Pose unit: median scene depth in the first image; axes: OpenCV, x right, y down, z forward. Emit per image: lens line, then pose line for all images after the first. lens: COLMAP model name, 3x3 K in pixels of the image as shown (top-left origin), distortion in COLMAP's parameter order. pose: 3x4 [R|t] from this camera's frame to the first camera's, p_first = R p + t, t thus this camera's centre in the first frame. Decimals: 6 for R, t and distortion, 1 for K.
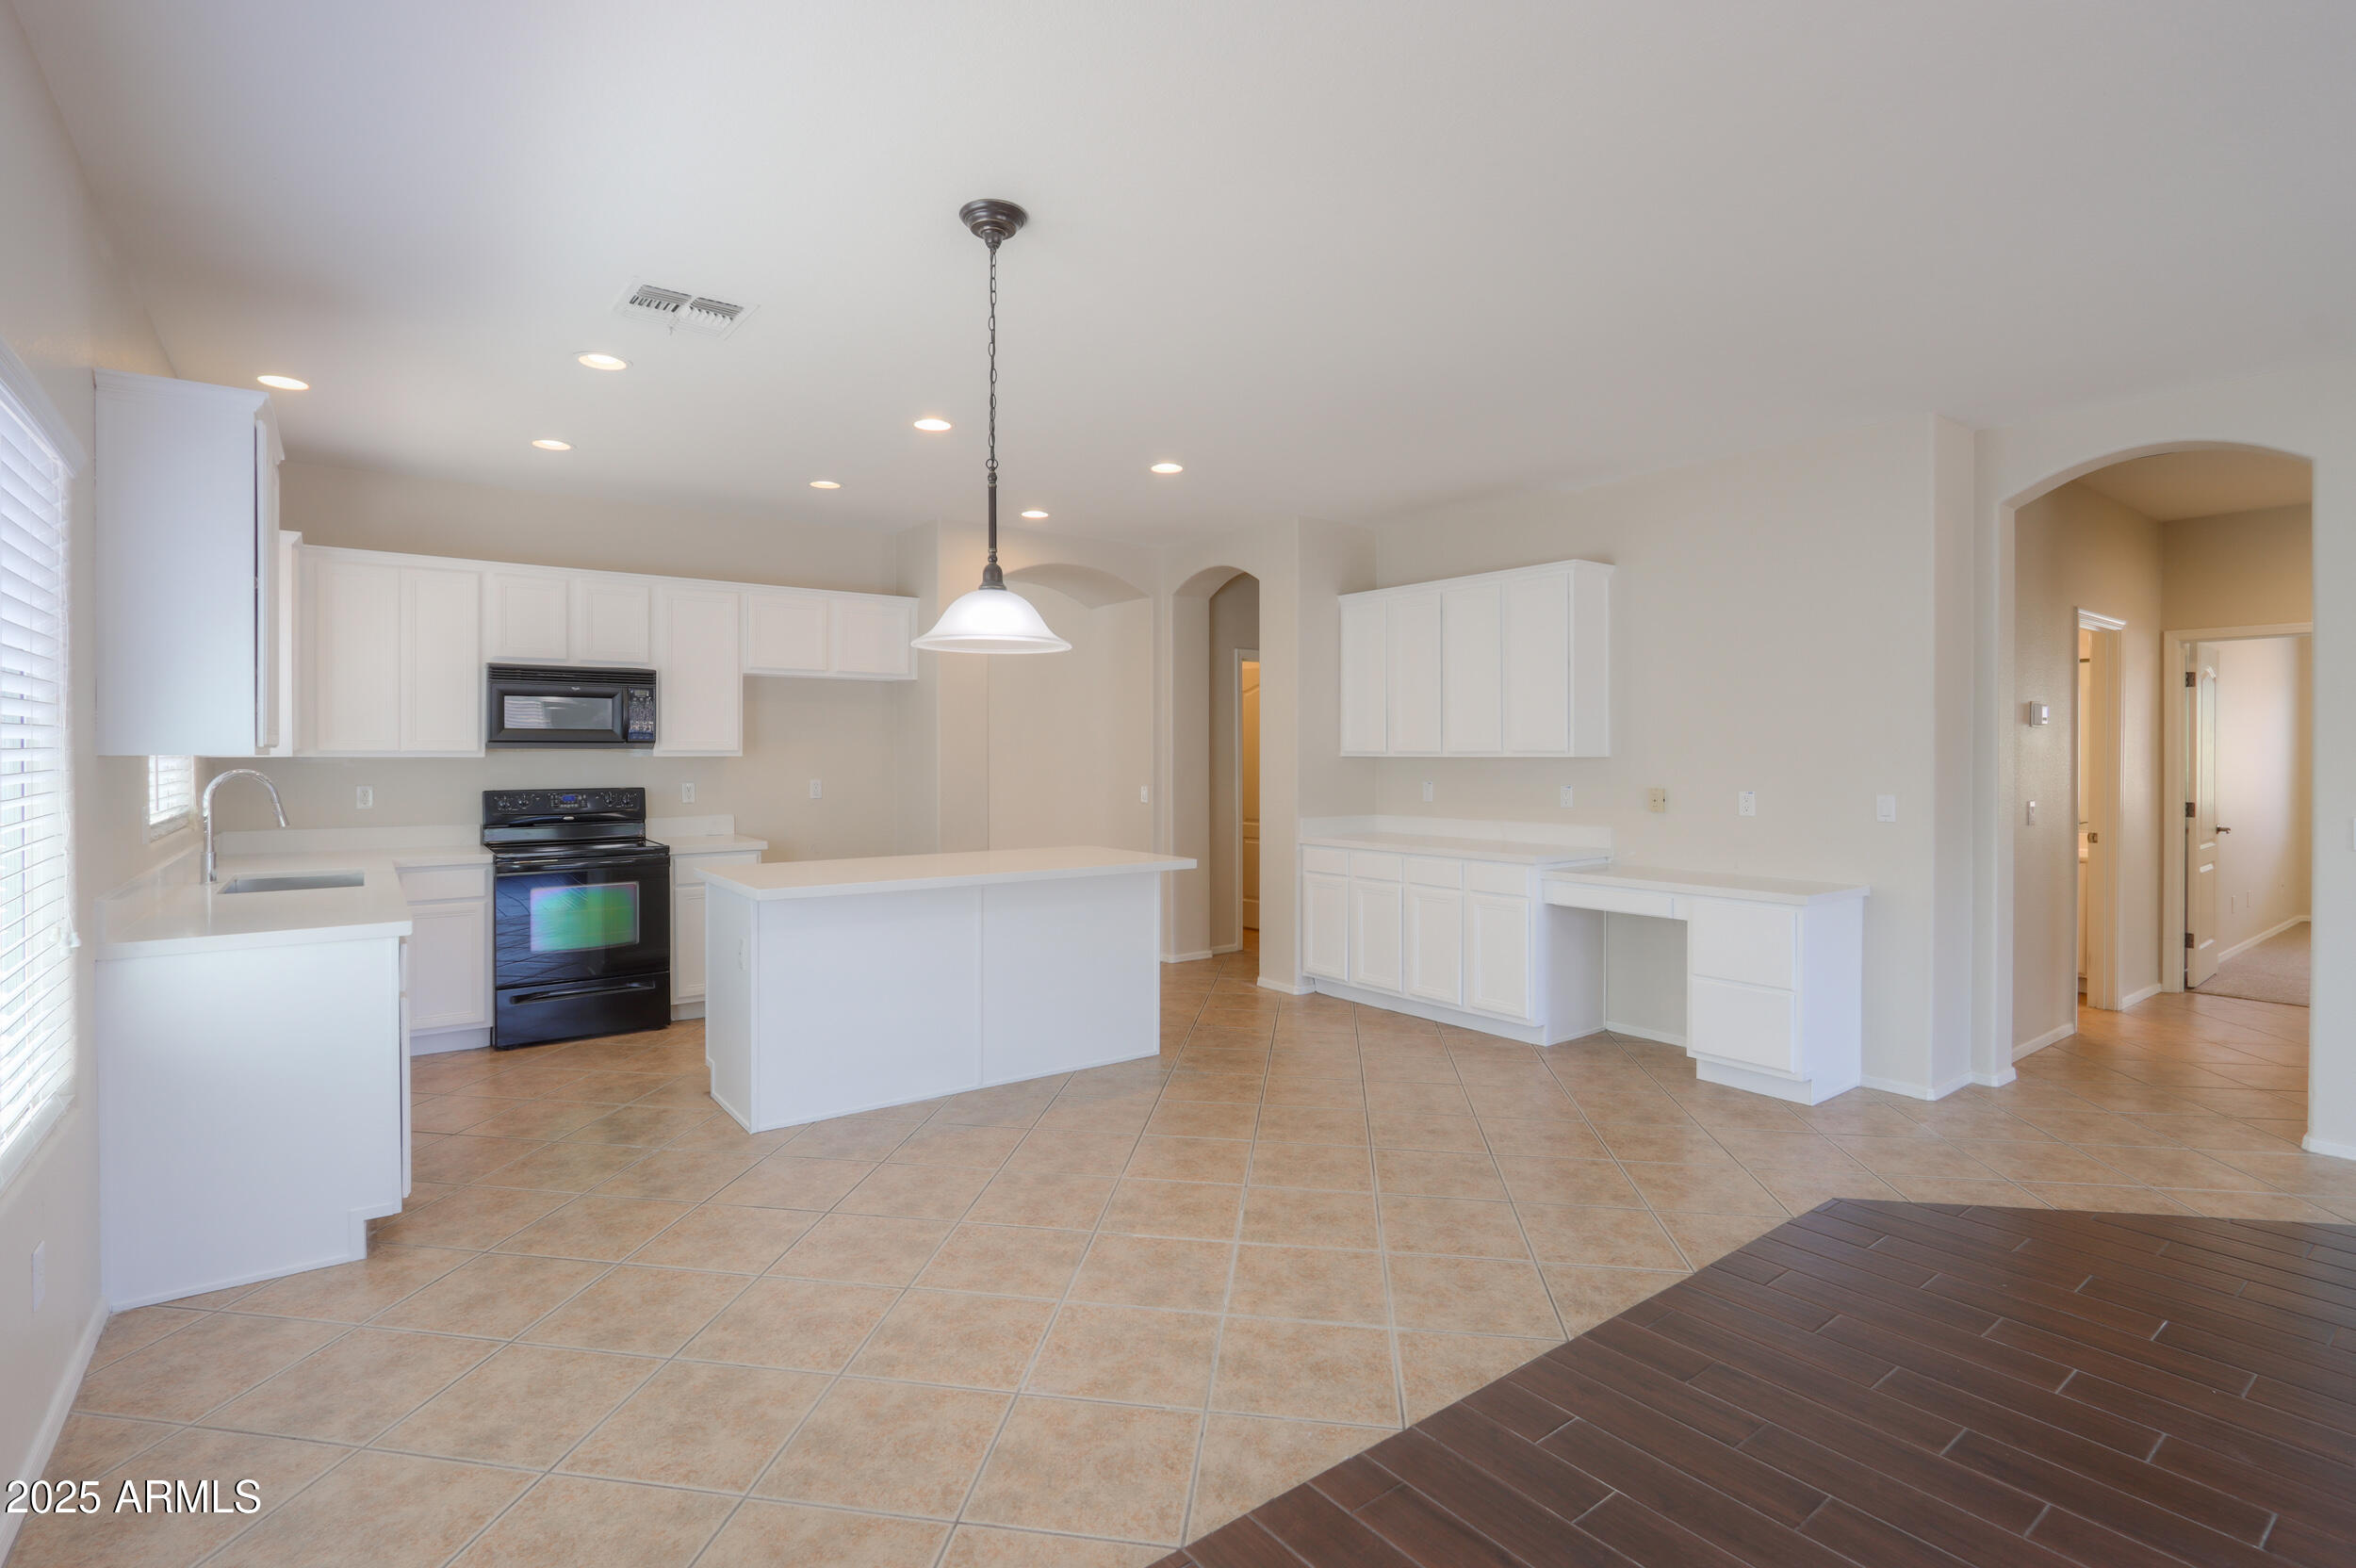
lens RADIAL K [[1114.7, 0, 1157.8], [0, 1114.7, 755.3], [0, 0, 1]] dist [-0.012025, 0.000387]
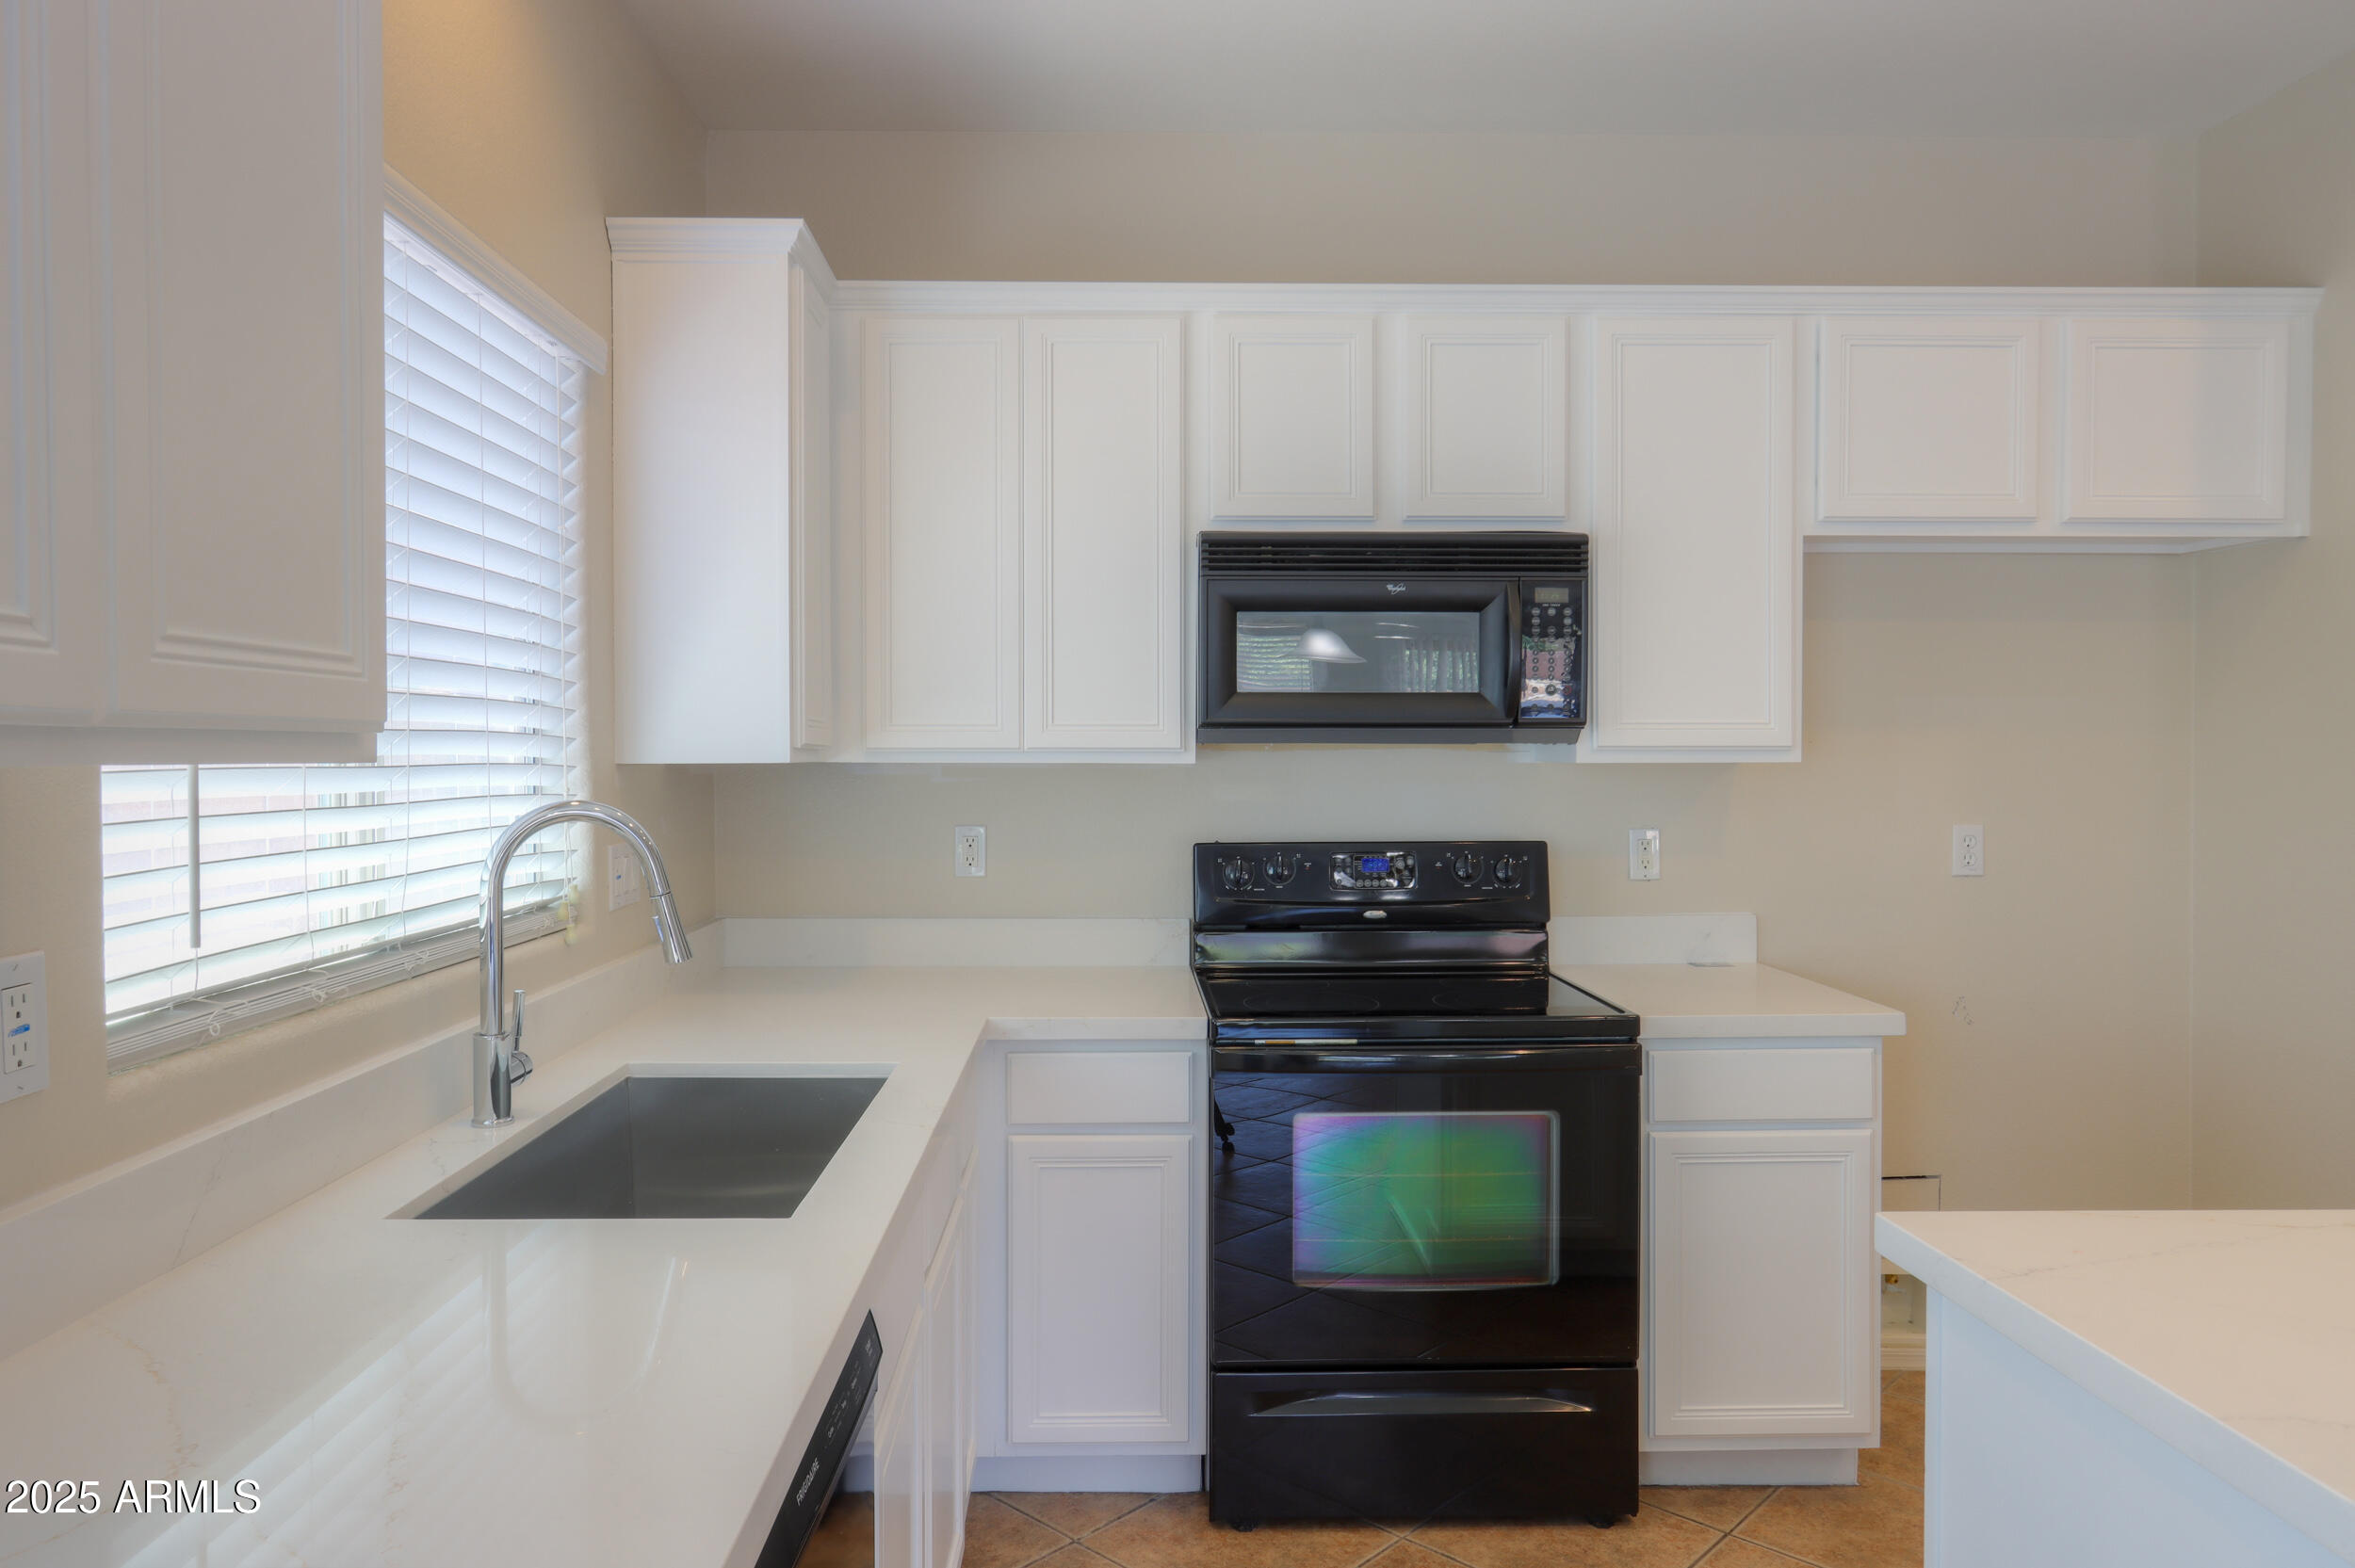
lens RADIAL K [[1494.0, 0, 1154.2], [0, 1494.0, 766.8], [0, 0, 1]] dist [0.000097, 0.001998]
pose [[0.823811, 0.004490, -0.566846, -0.294277], [-0.000045, 0.999969, 0.007856, -0.001818], [0.566864, -0.006446, 0.823786, 0.516055]]
